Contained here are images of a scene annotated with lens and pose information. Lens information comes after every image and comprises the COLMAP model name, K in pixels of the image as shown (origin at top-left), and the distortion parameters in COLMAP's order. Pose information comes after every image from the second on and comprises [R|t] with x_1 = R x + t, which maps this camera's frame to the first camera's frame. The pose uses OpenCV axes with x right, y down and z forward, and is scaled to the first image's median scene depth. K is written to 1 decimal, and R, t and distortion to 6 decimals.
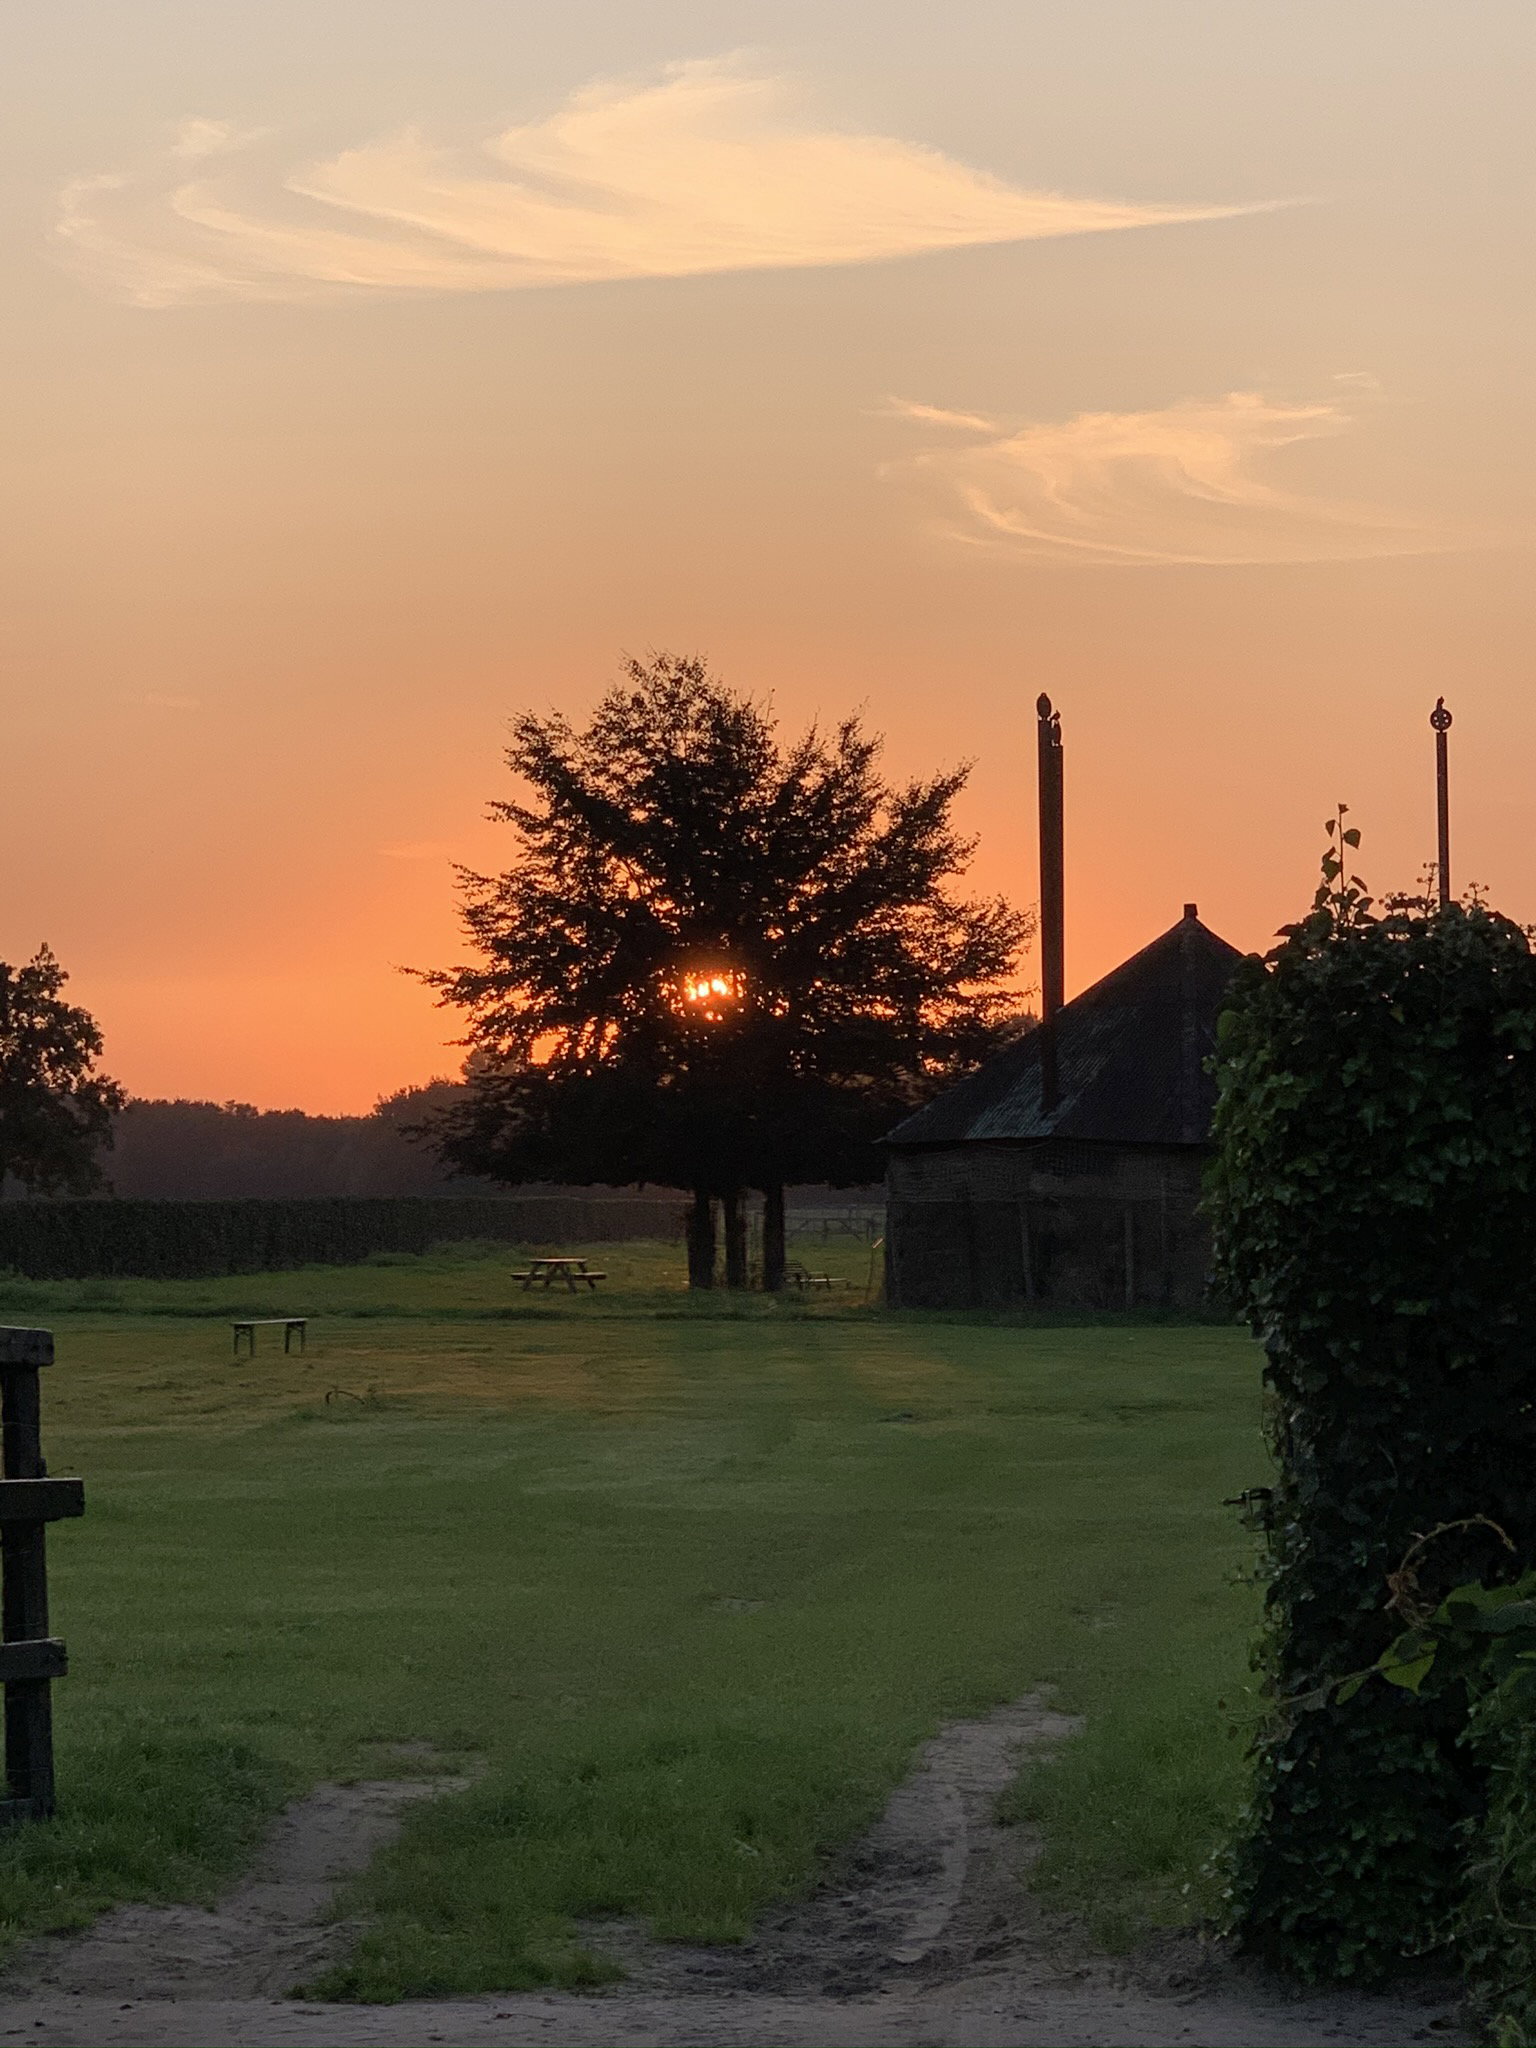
lens RADIAL K [[5512.3, 0, 768.0], [0, 5512.3, 1024.0], [0, 0, 1]] dist [0.006766, 0.020186]
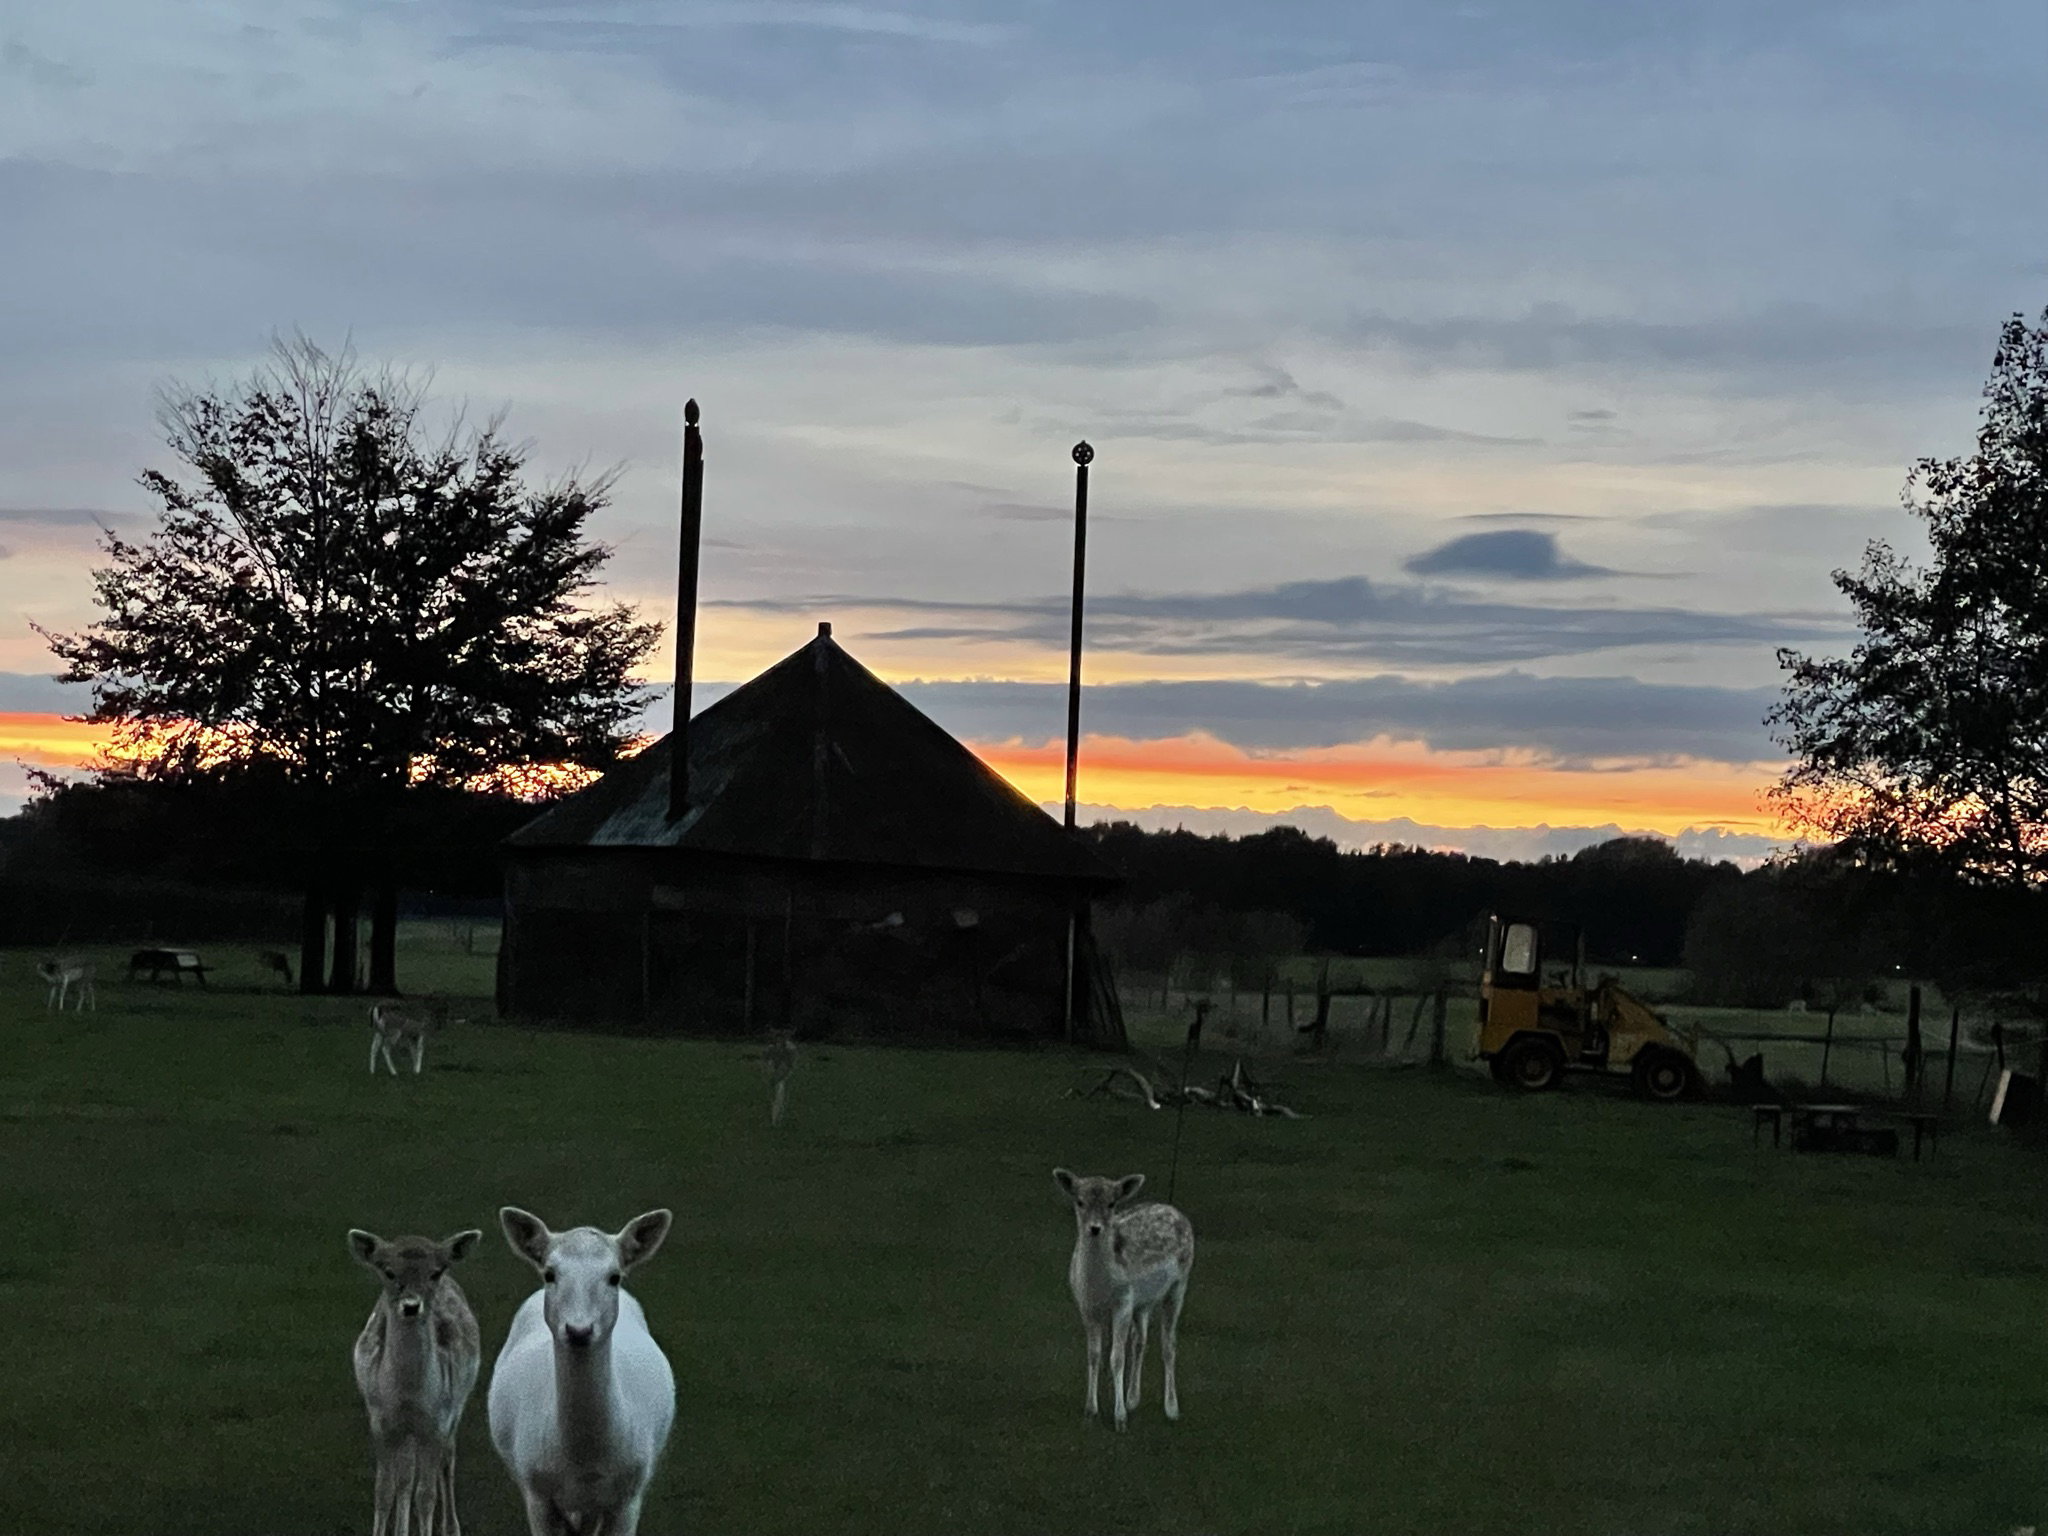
lens RADIAL K [[4740.2, 0, 1024.0], [0, 4740.2, 768.0], [0, 0, 1]] dist [0.501109, -19.384116]
pose [[0.989957, 0.054033, 0.130637, 0.001019], [-0.054633, 0.998506, 0.001013, 0.001729], [-0.130387, -0.008140, 0.991430, 0.131843]]
